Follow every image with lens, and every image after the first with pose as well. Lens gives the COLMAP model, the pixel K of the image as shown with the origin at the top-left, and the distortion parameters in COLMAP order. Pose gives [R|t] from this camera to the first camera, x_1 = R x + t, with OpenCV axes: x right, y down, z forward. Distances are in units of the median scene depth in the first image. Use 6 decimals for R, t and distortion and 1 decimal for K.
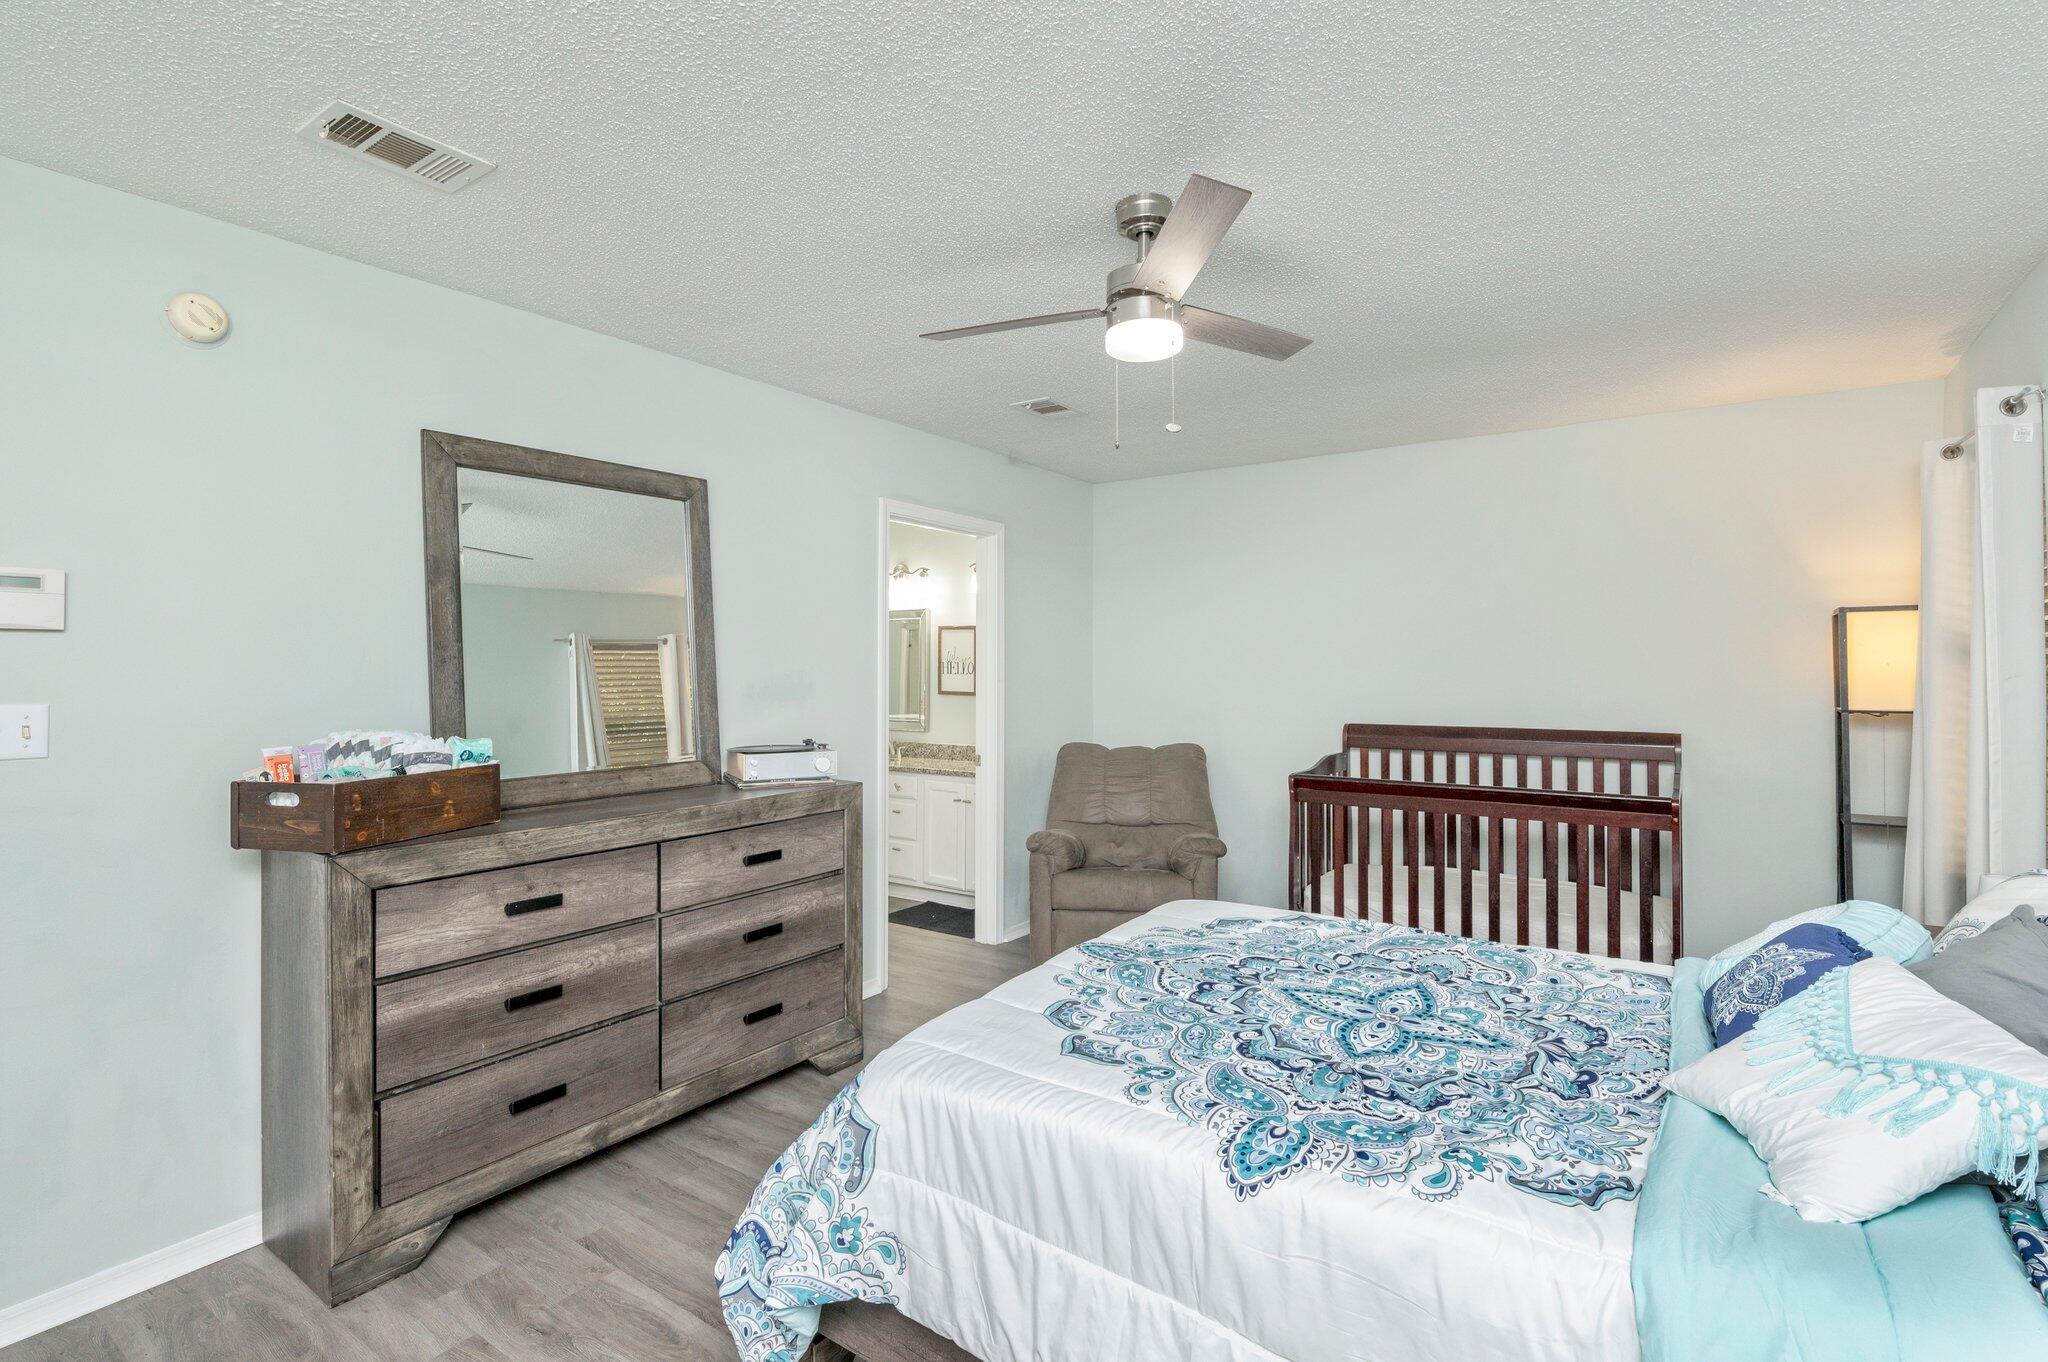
lens RADIAL K [[932.2, 0, 1019.8], [0, 932.2, 640.6], [0, 0, 1]] dist [0.000517, -0.000026]
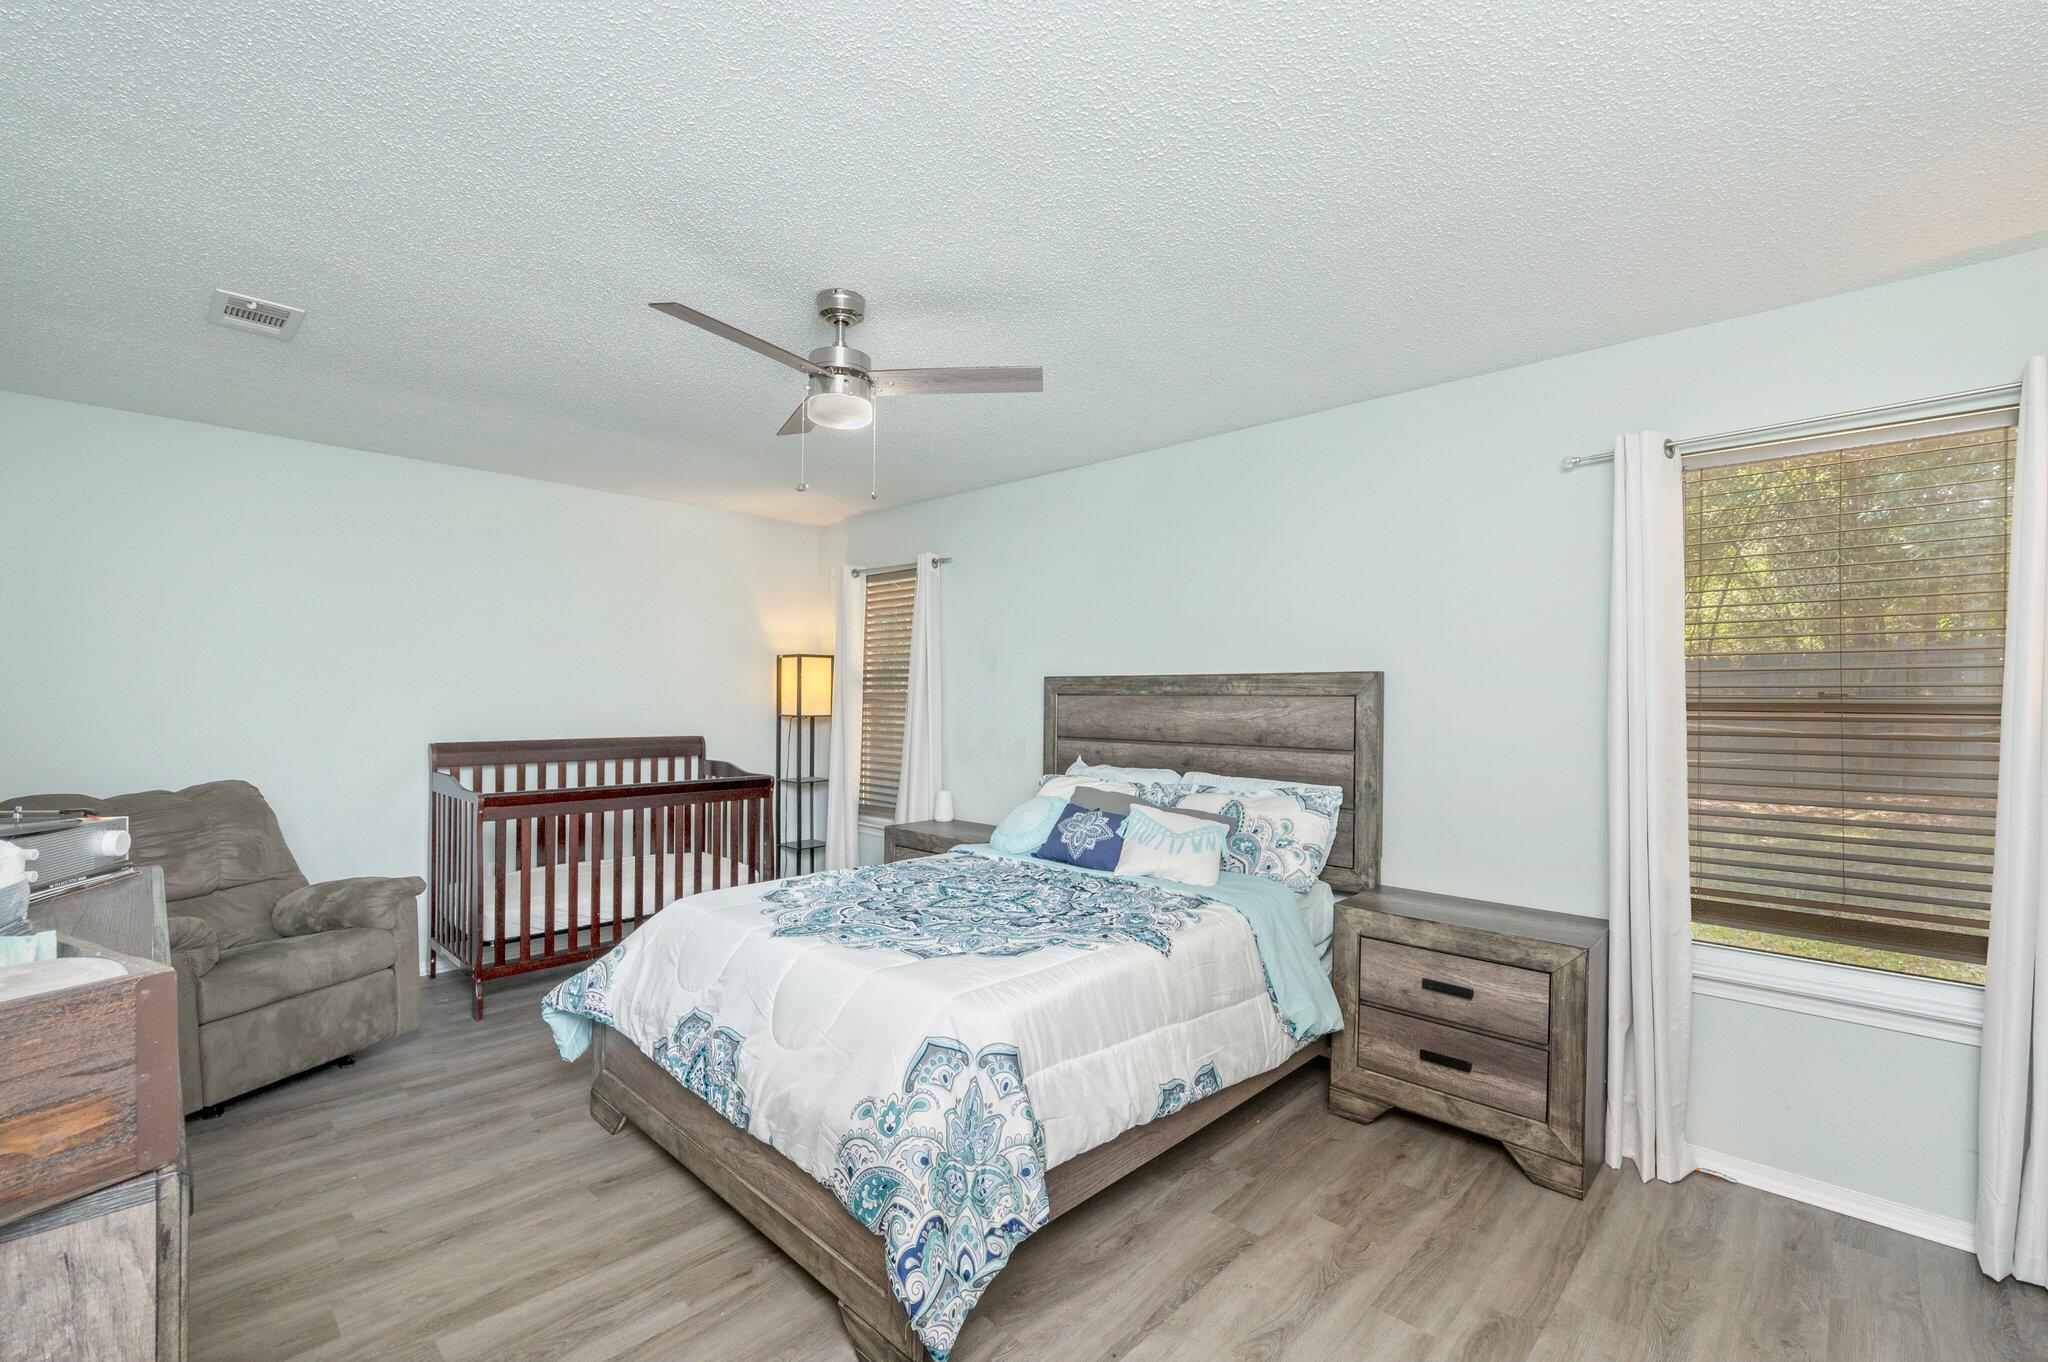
lens RADIAL K [[867.5, 0, 970.3], [0, 867.5, 702.3], [0, 0, 1]] dist [-0.007816, 0.000107]
pose [[0.208402, -0.002862, 0.978039, -0.916493], [-0.041086, 0.999087, 0.011678, 0.029139], [-0.977180, -0.042617, 0.208095, 0.584045]]
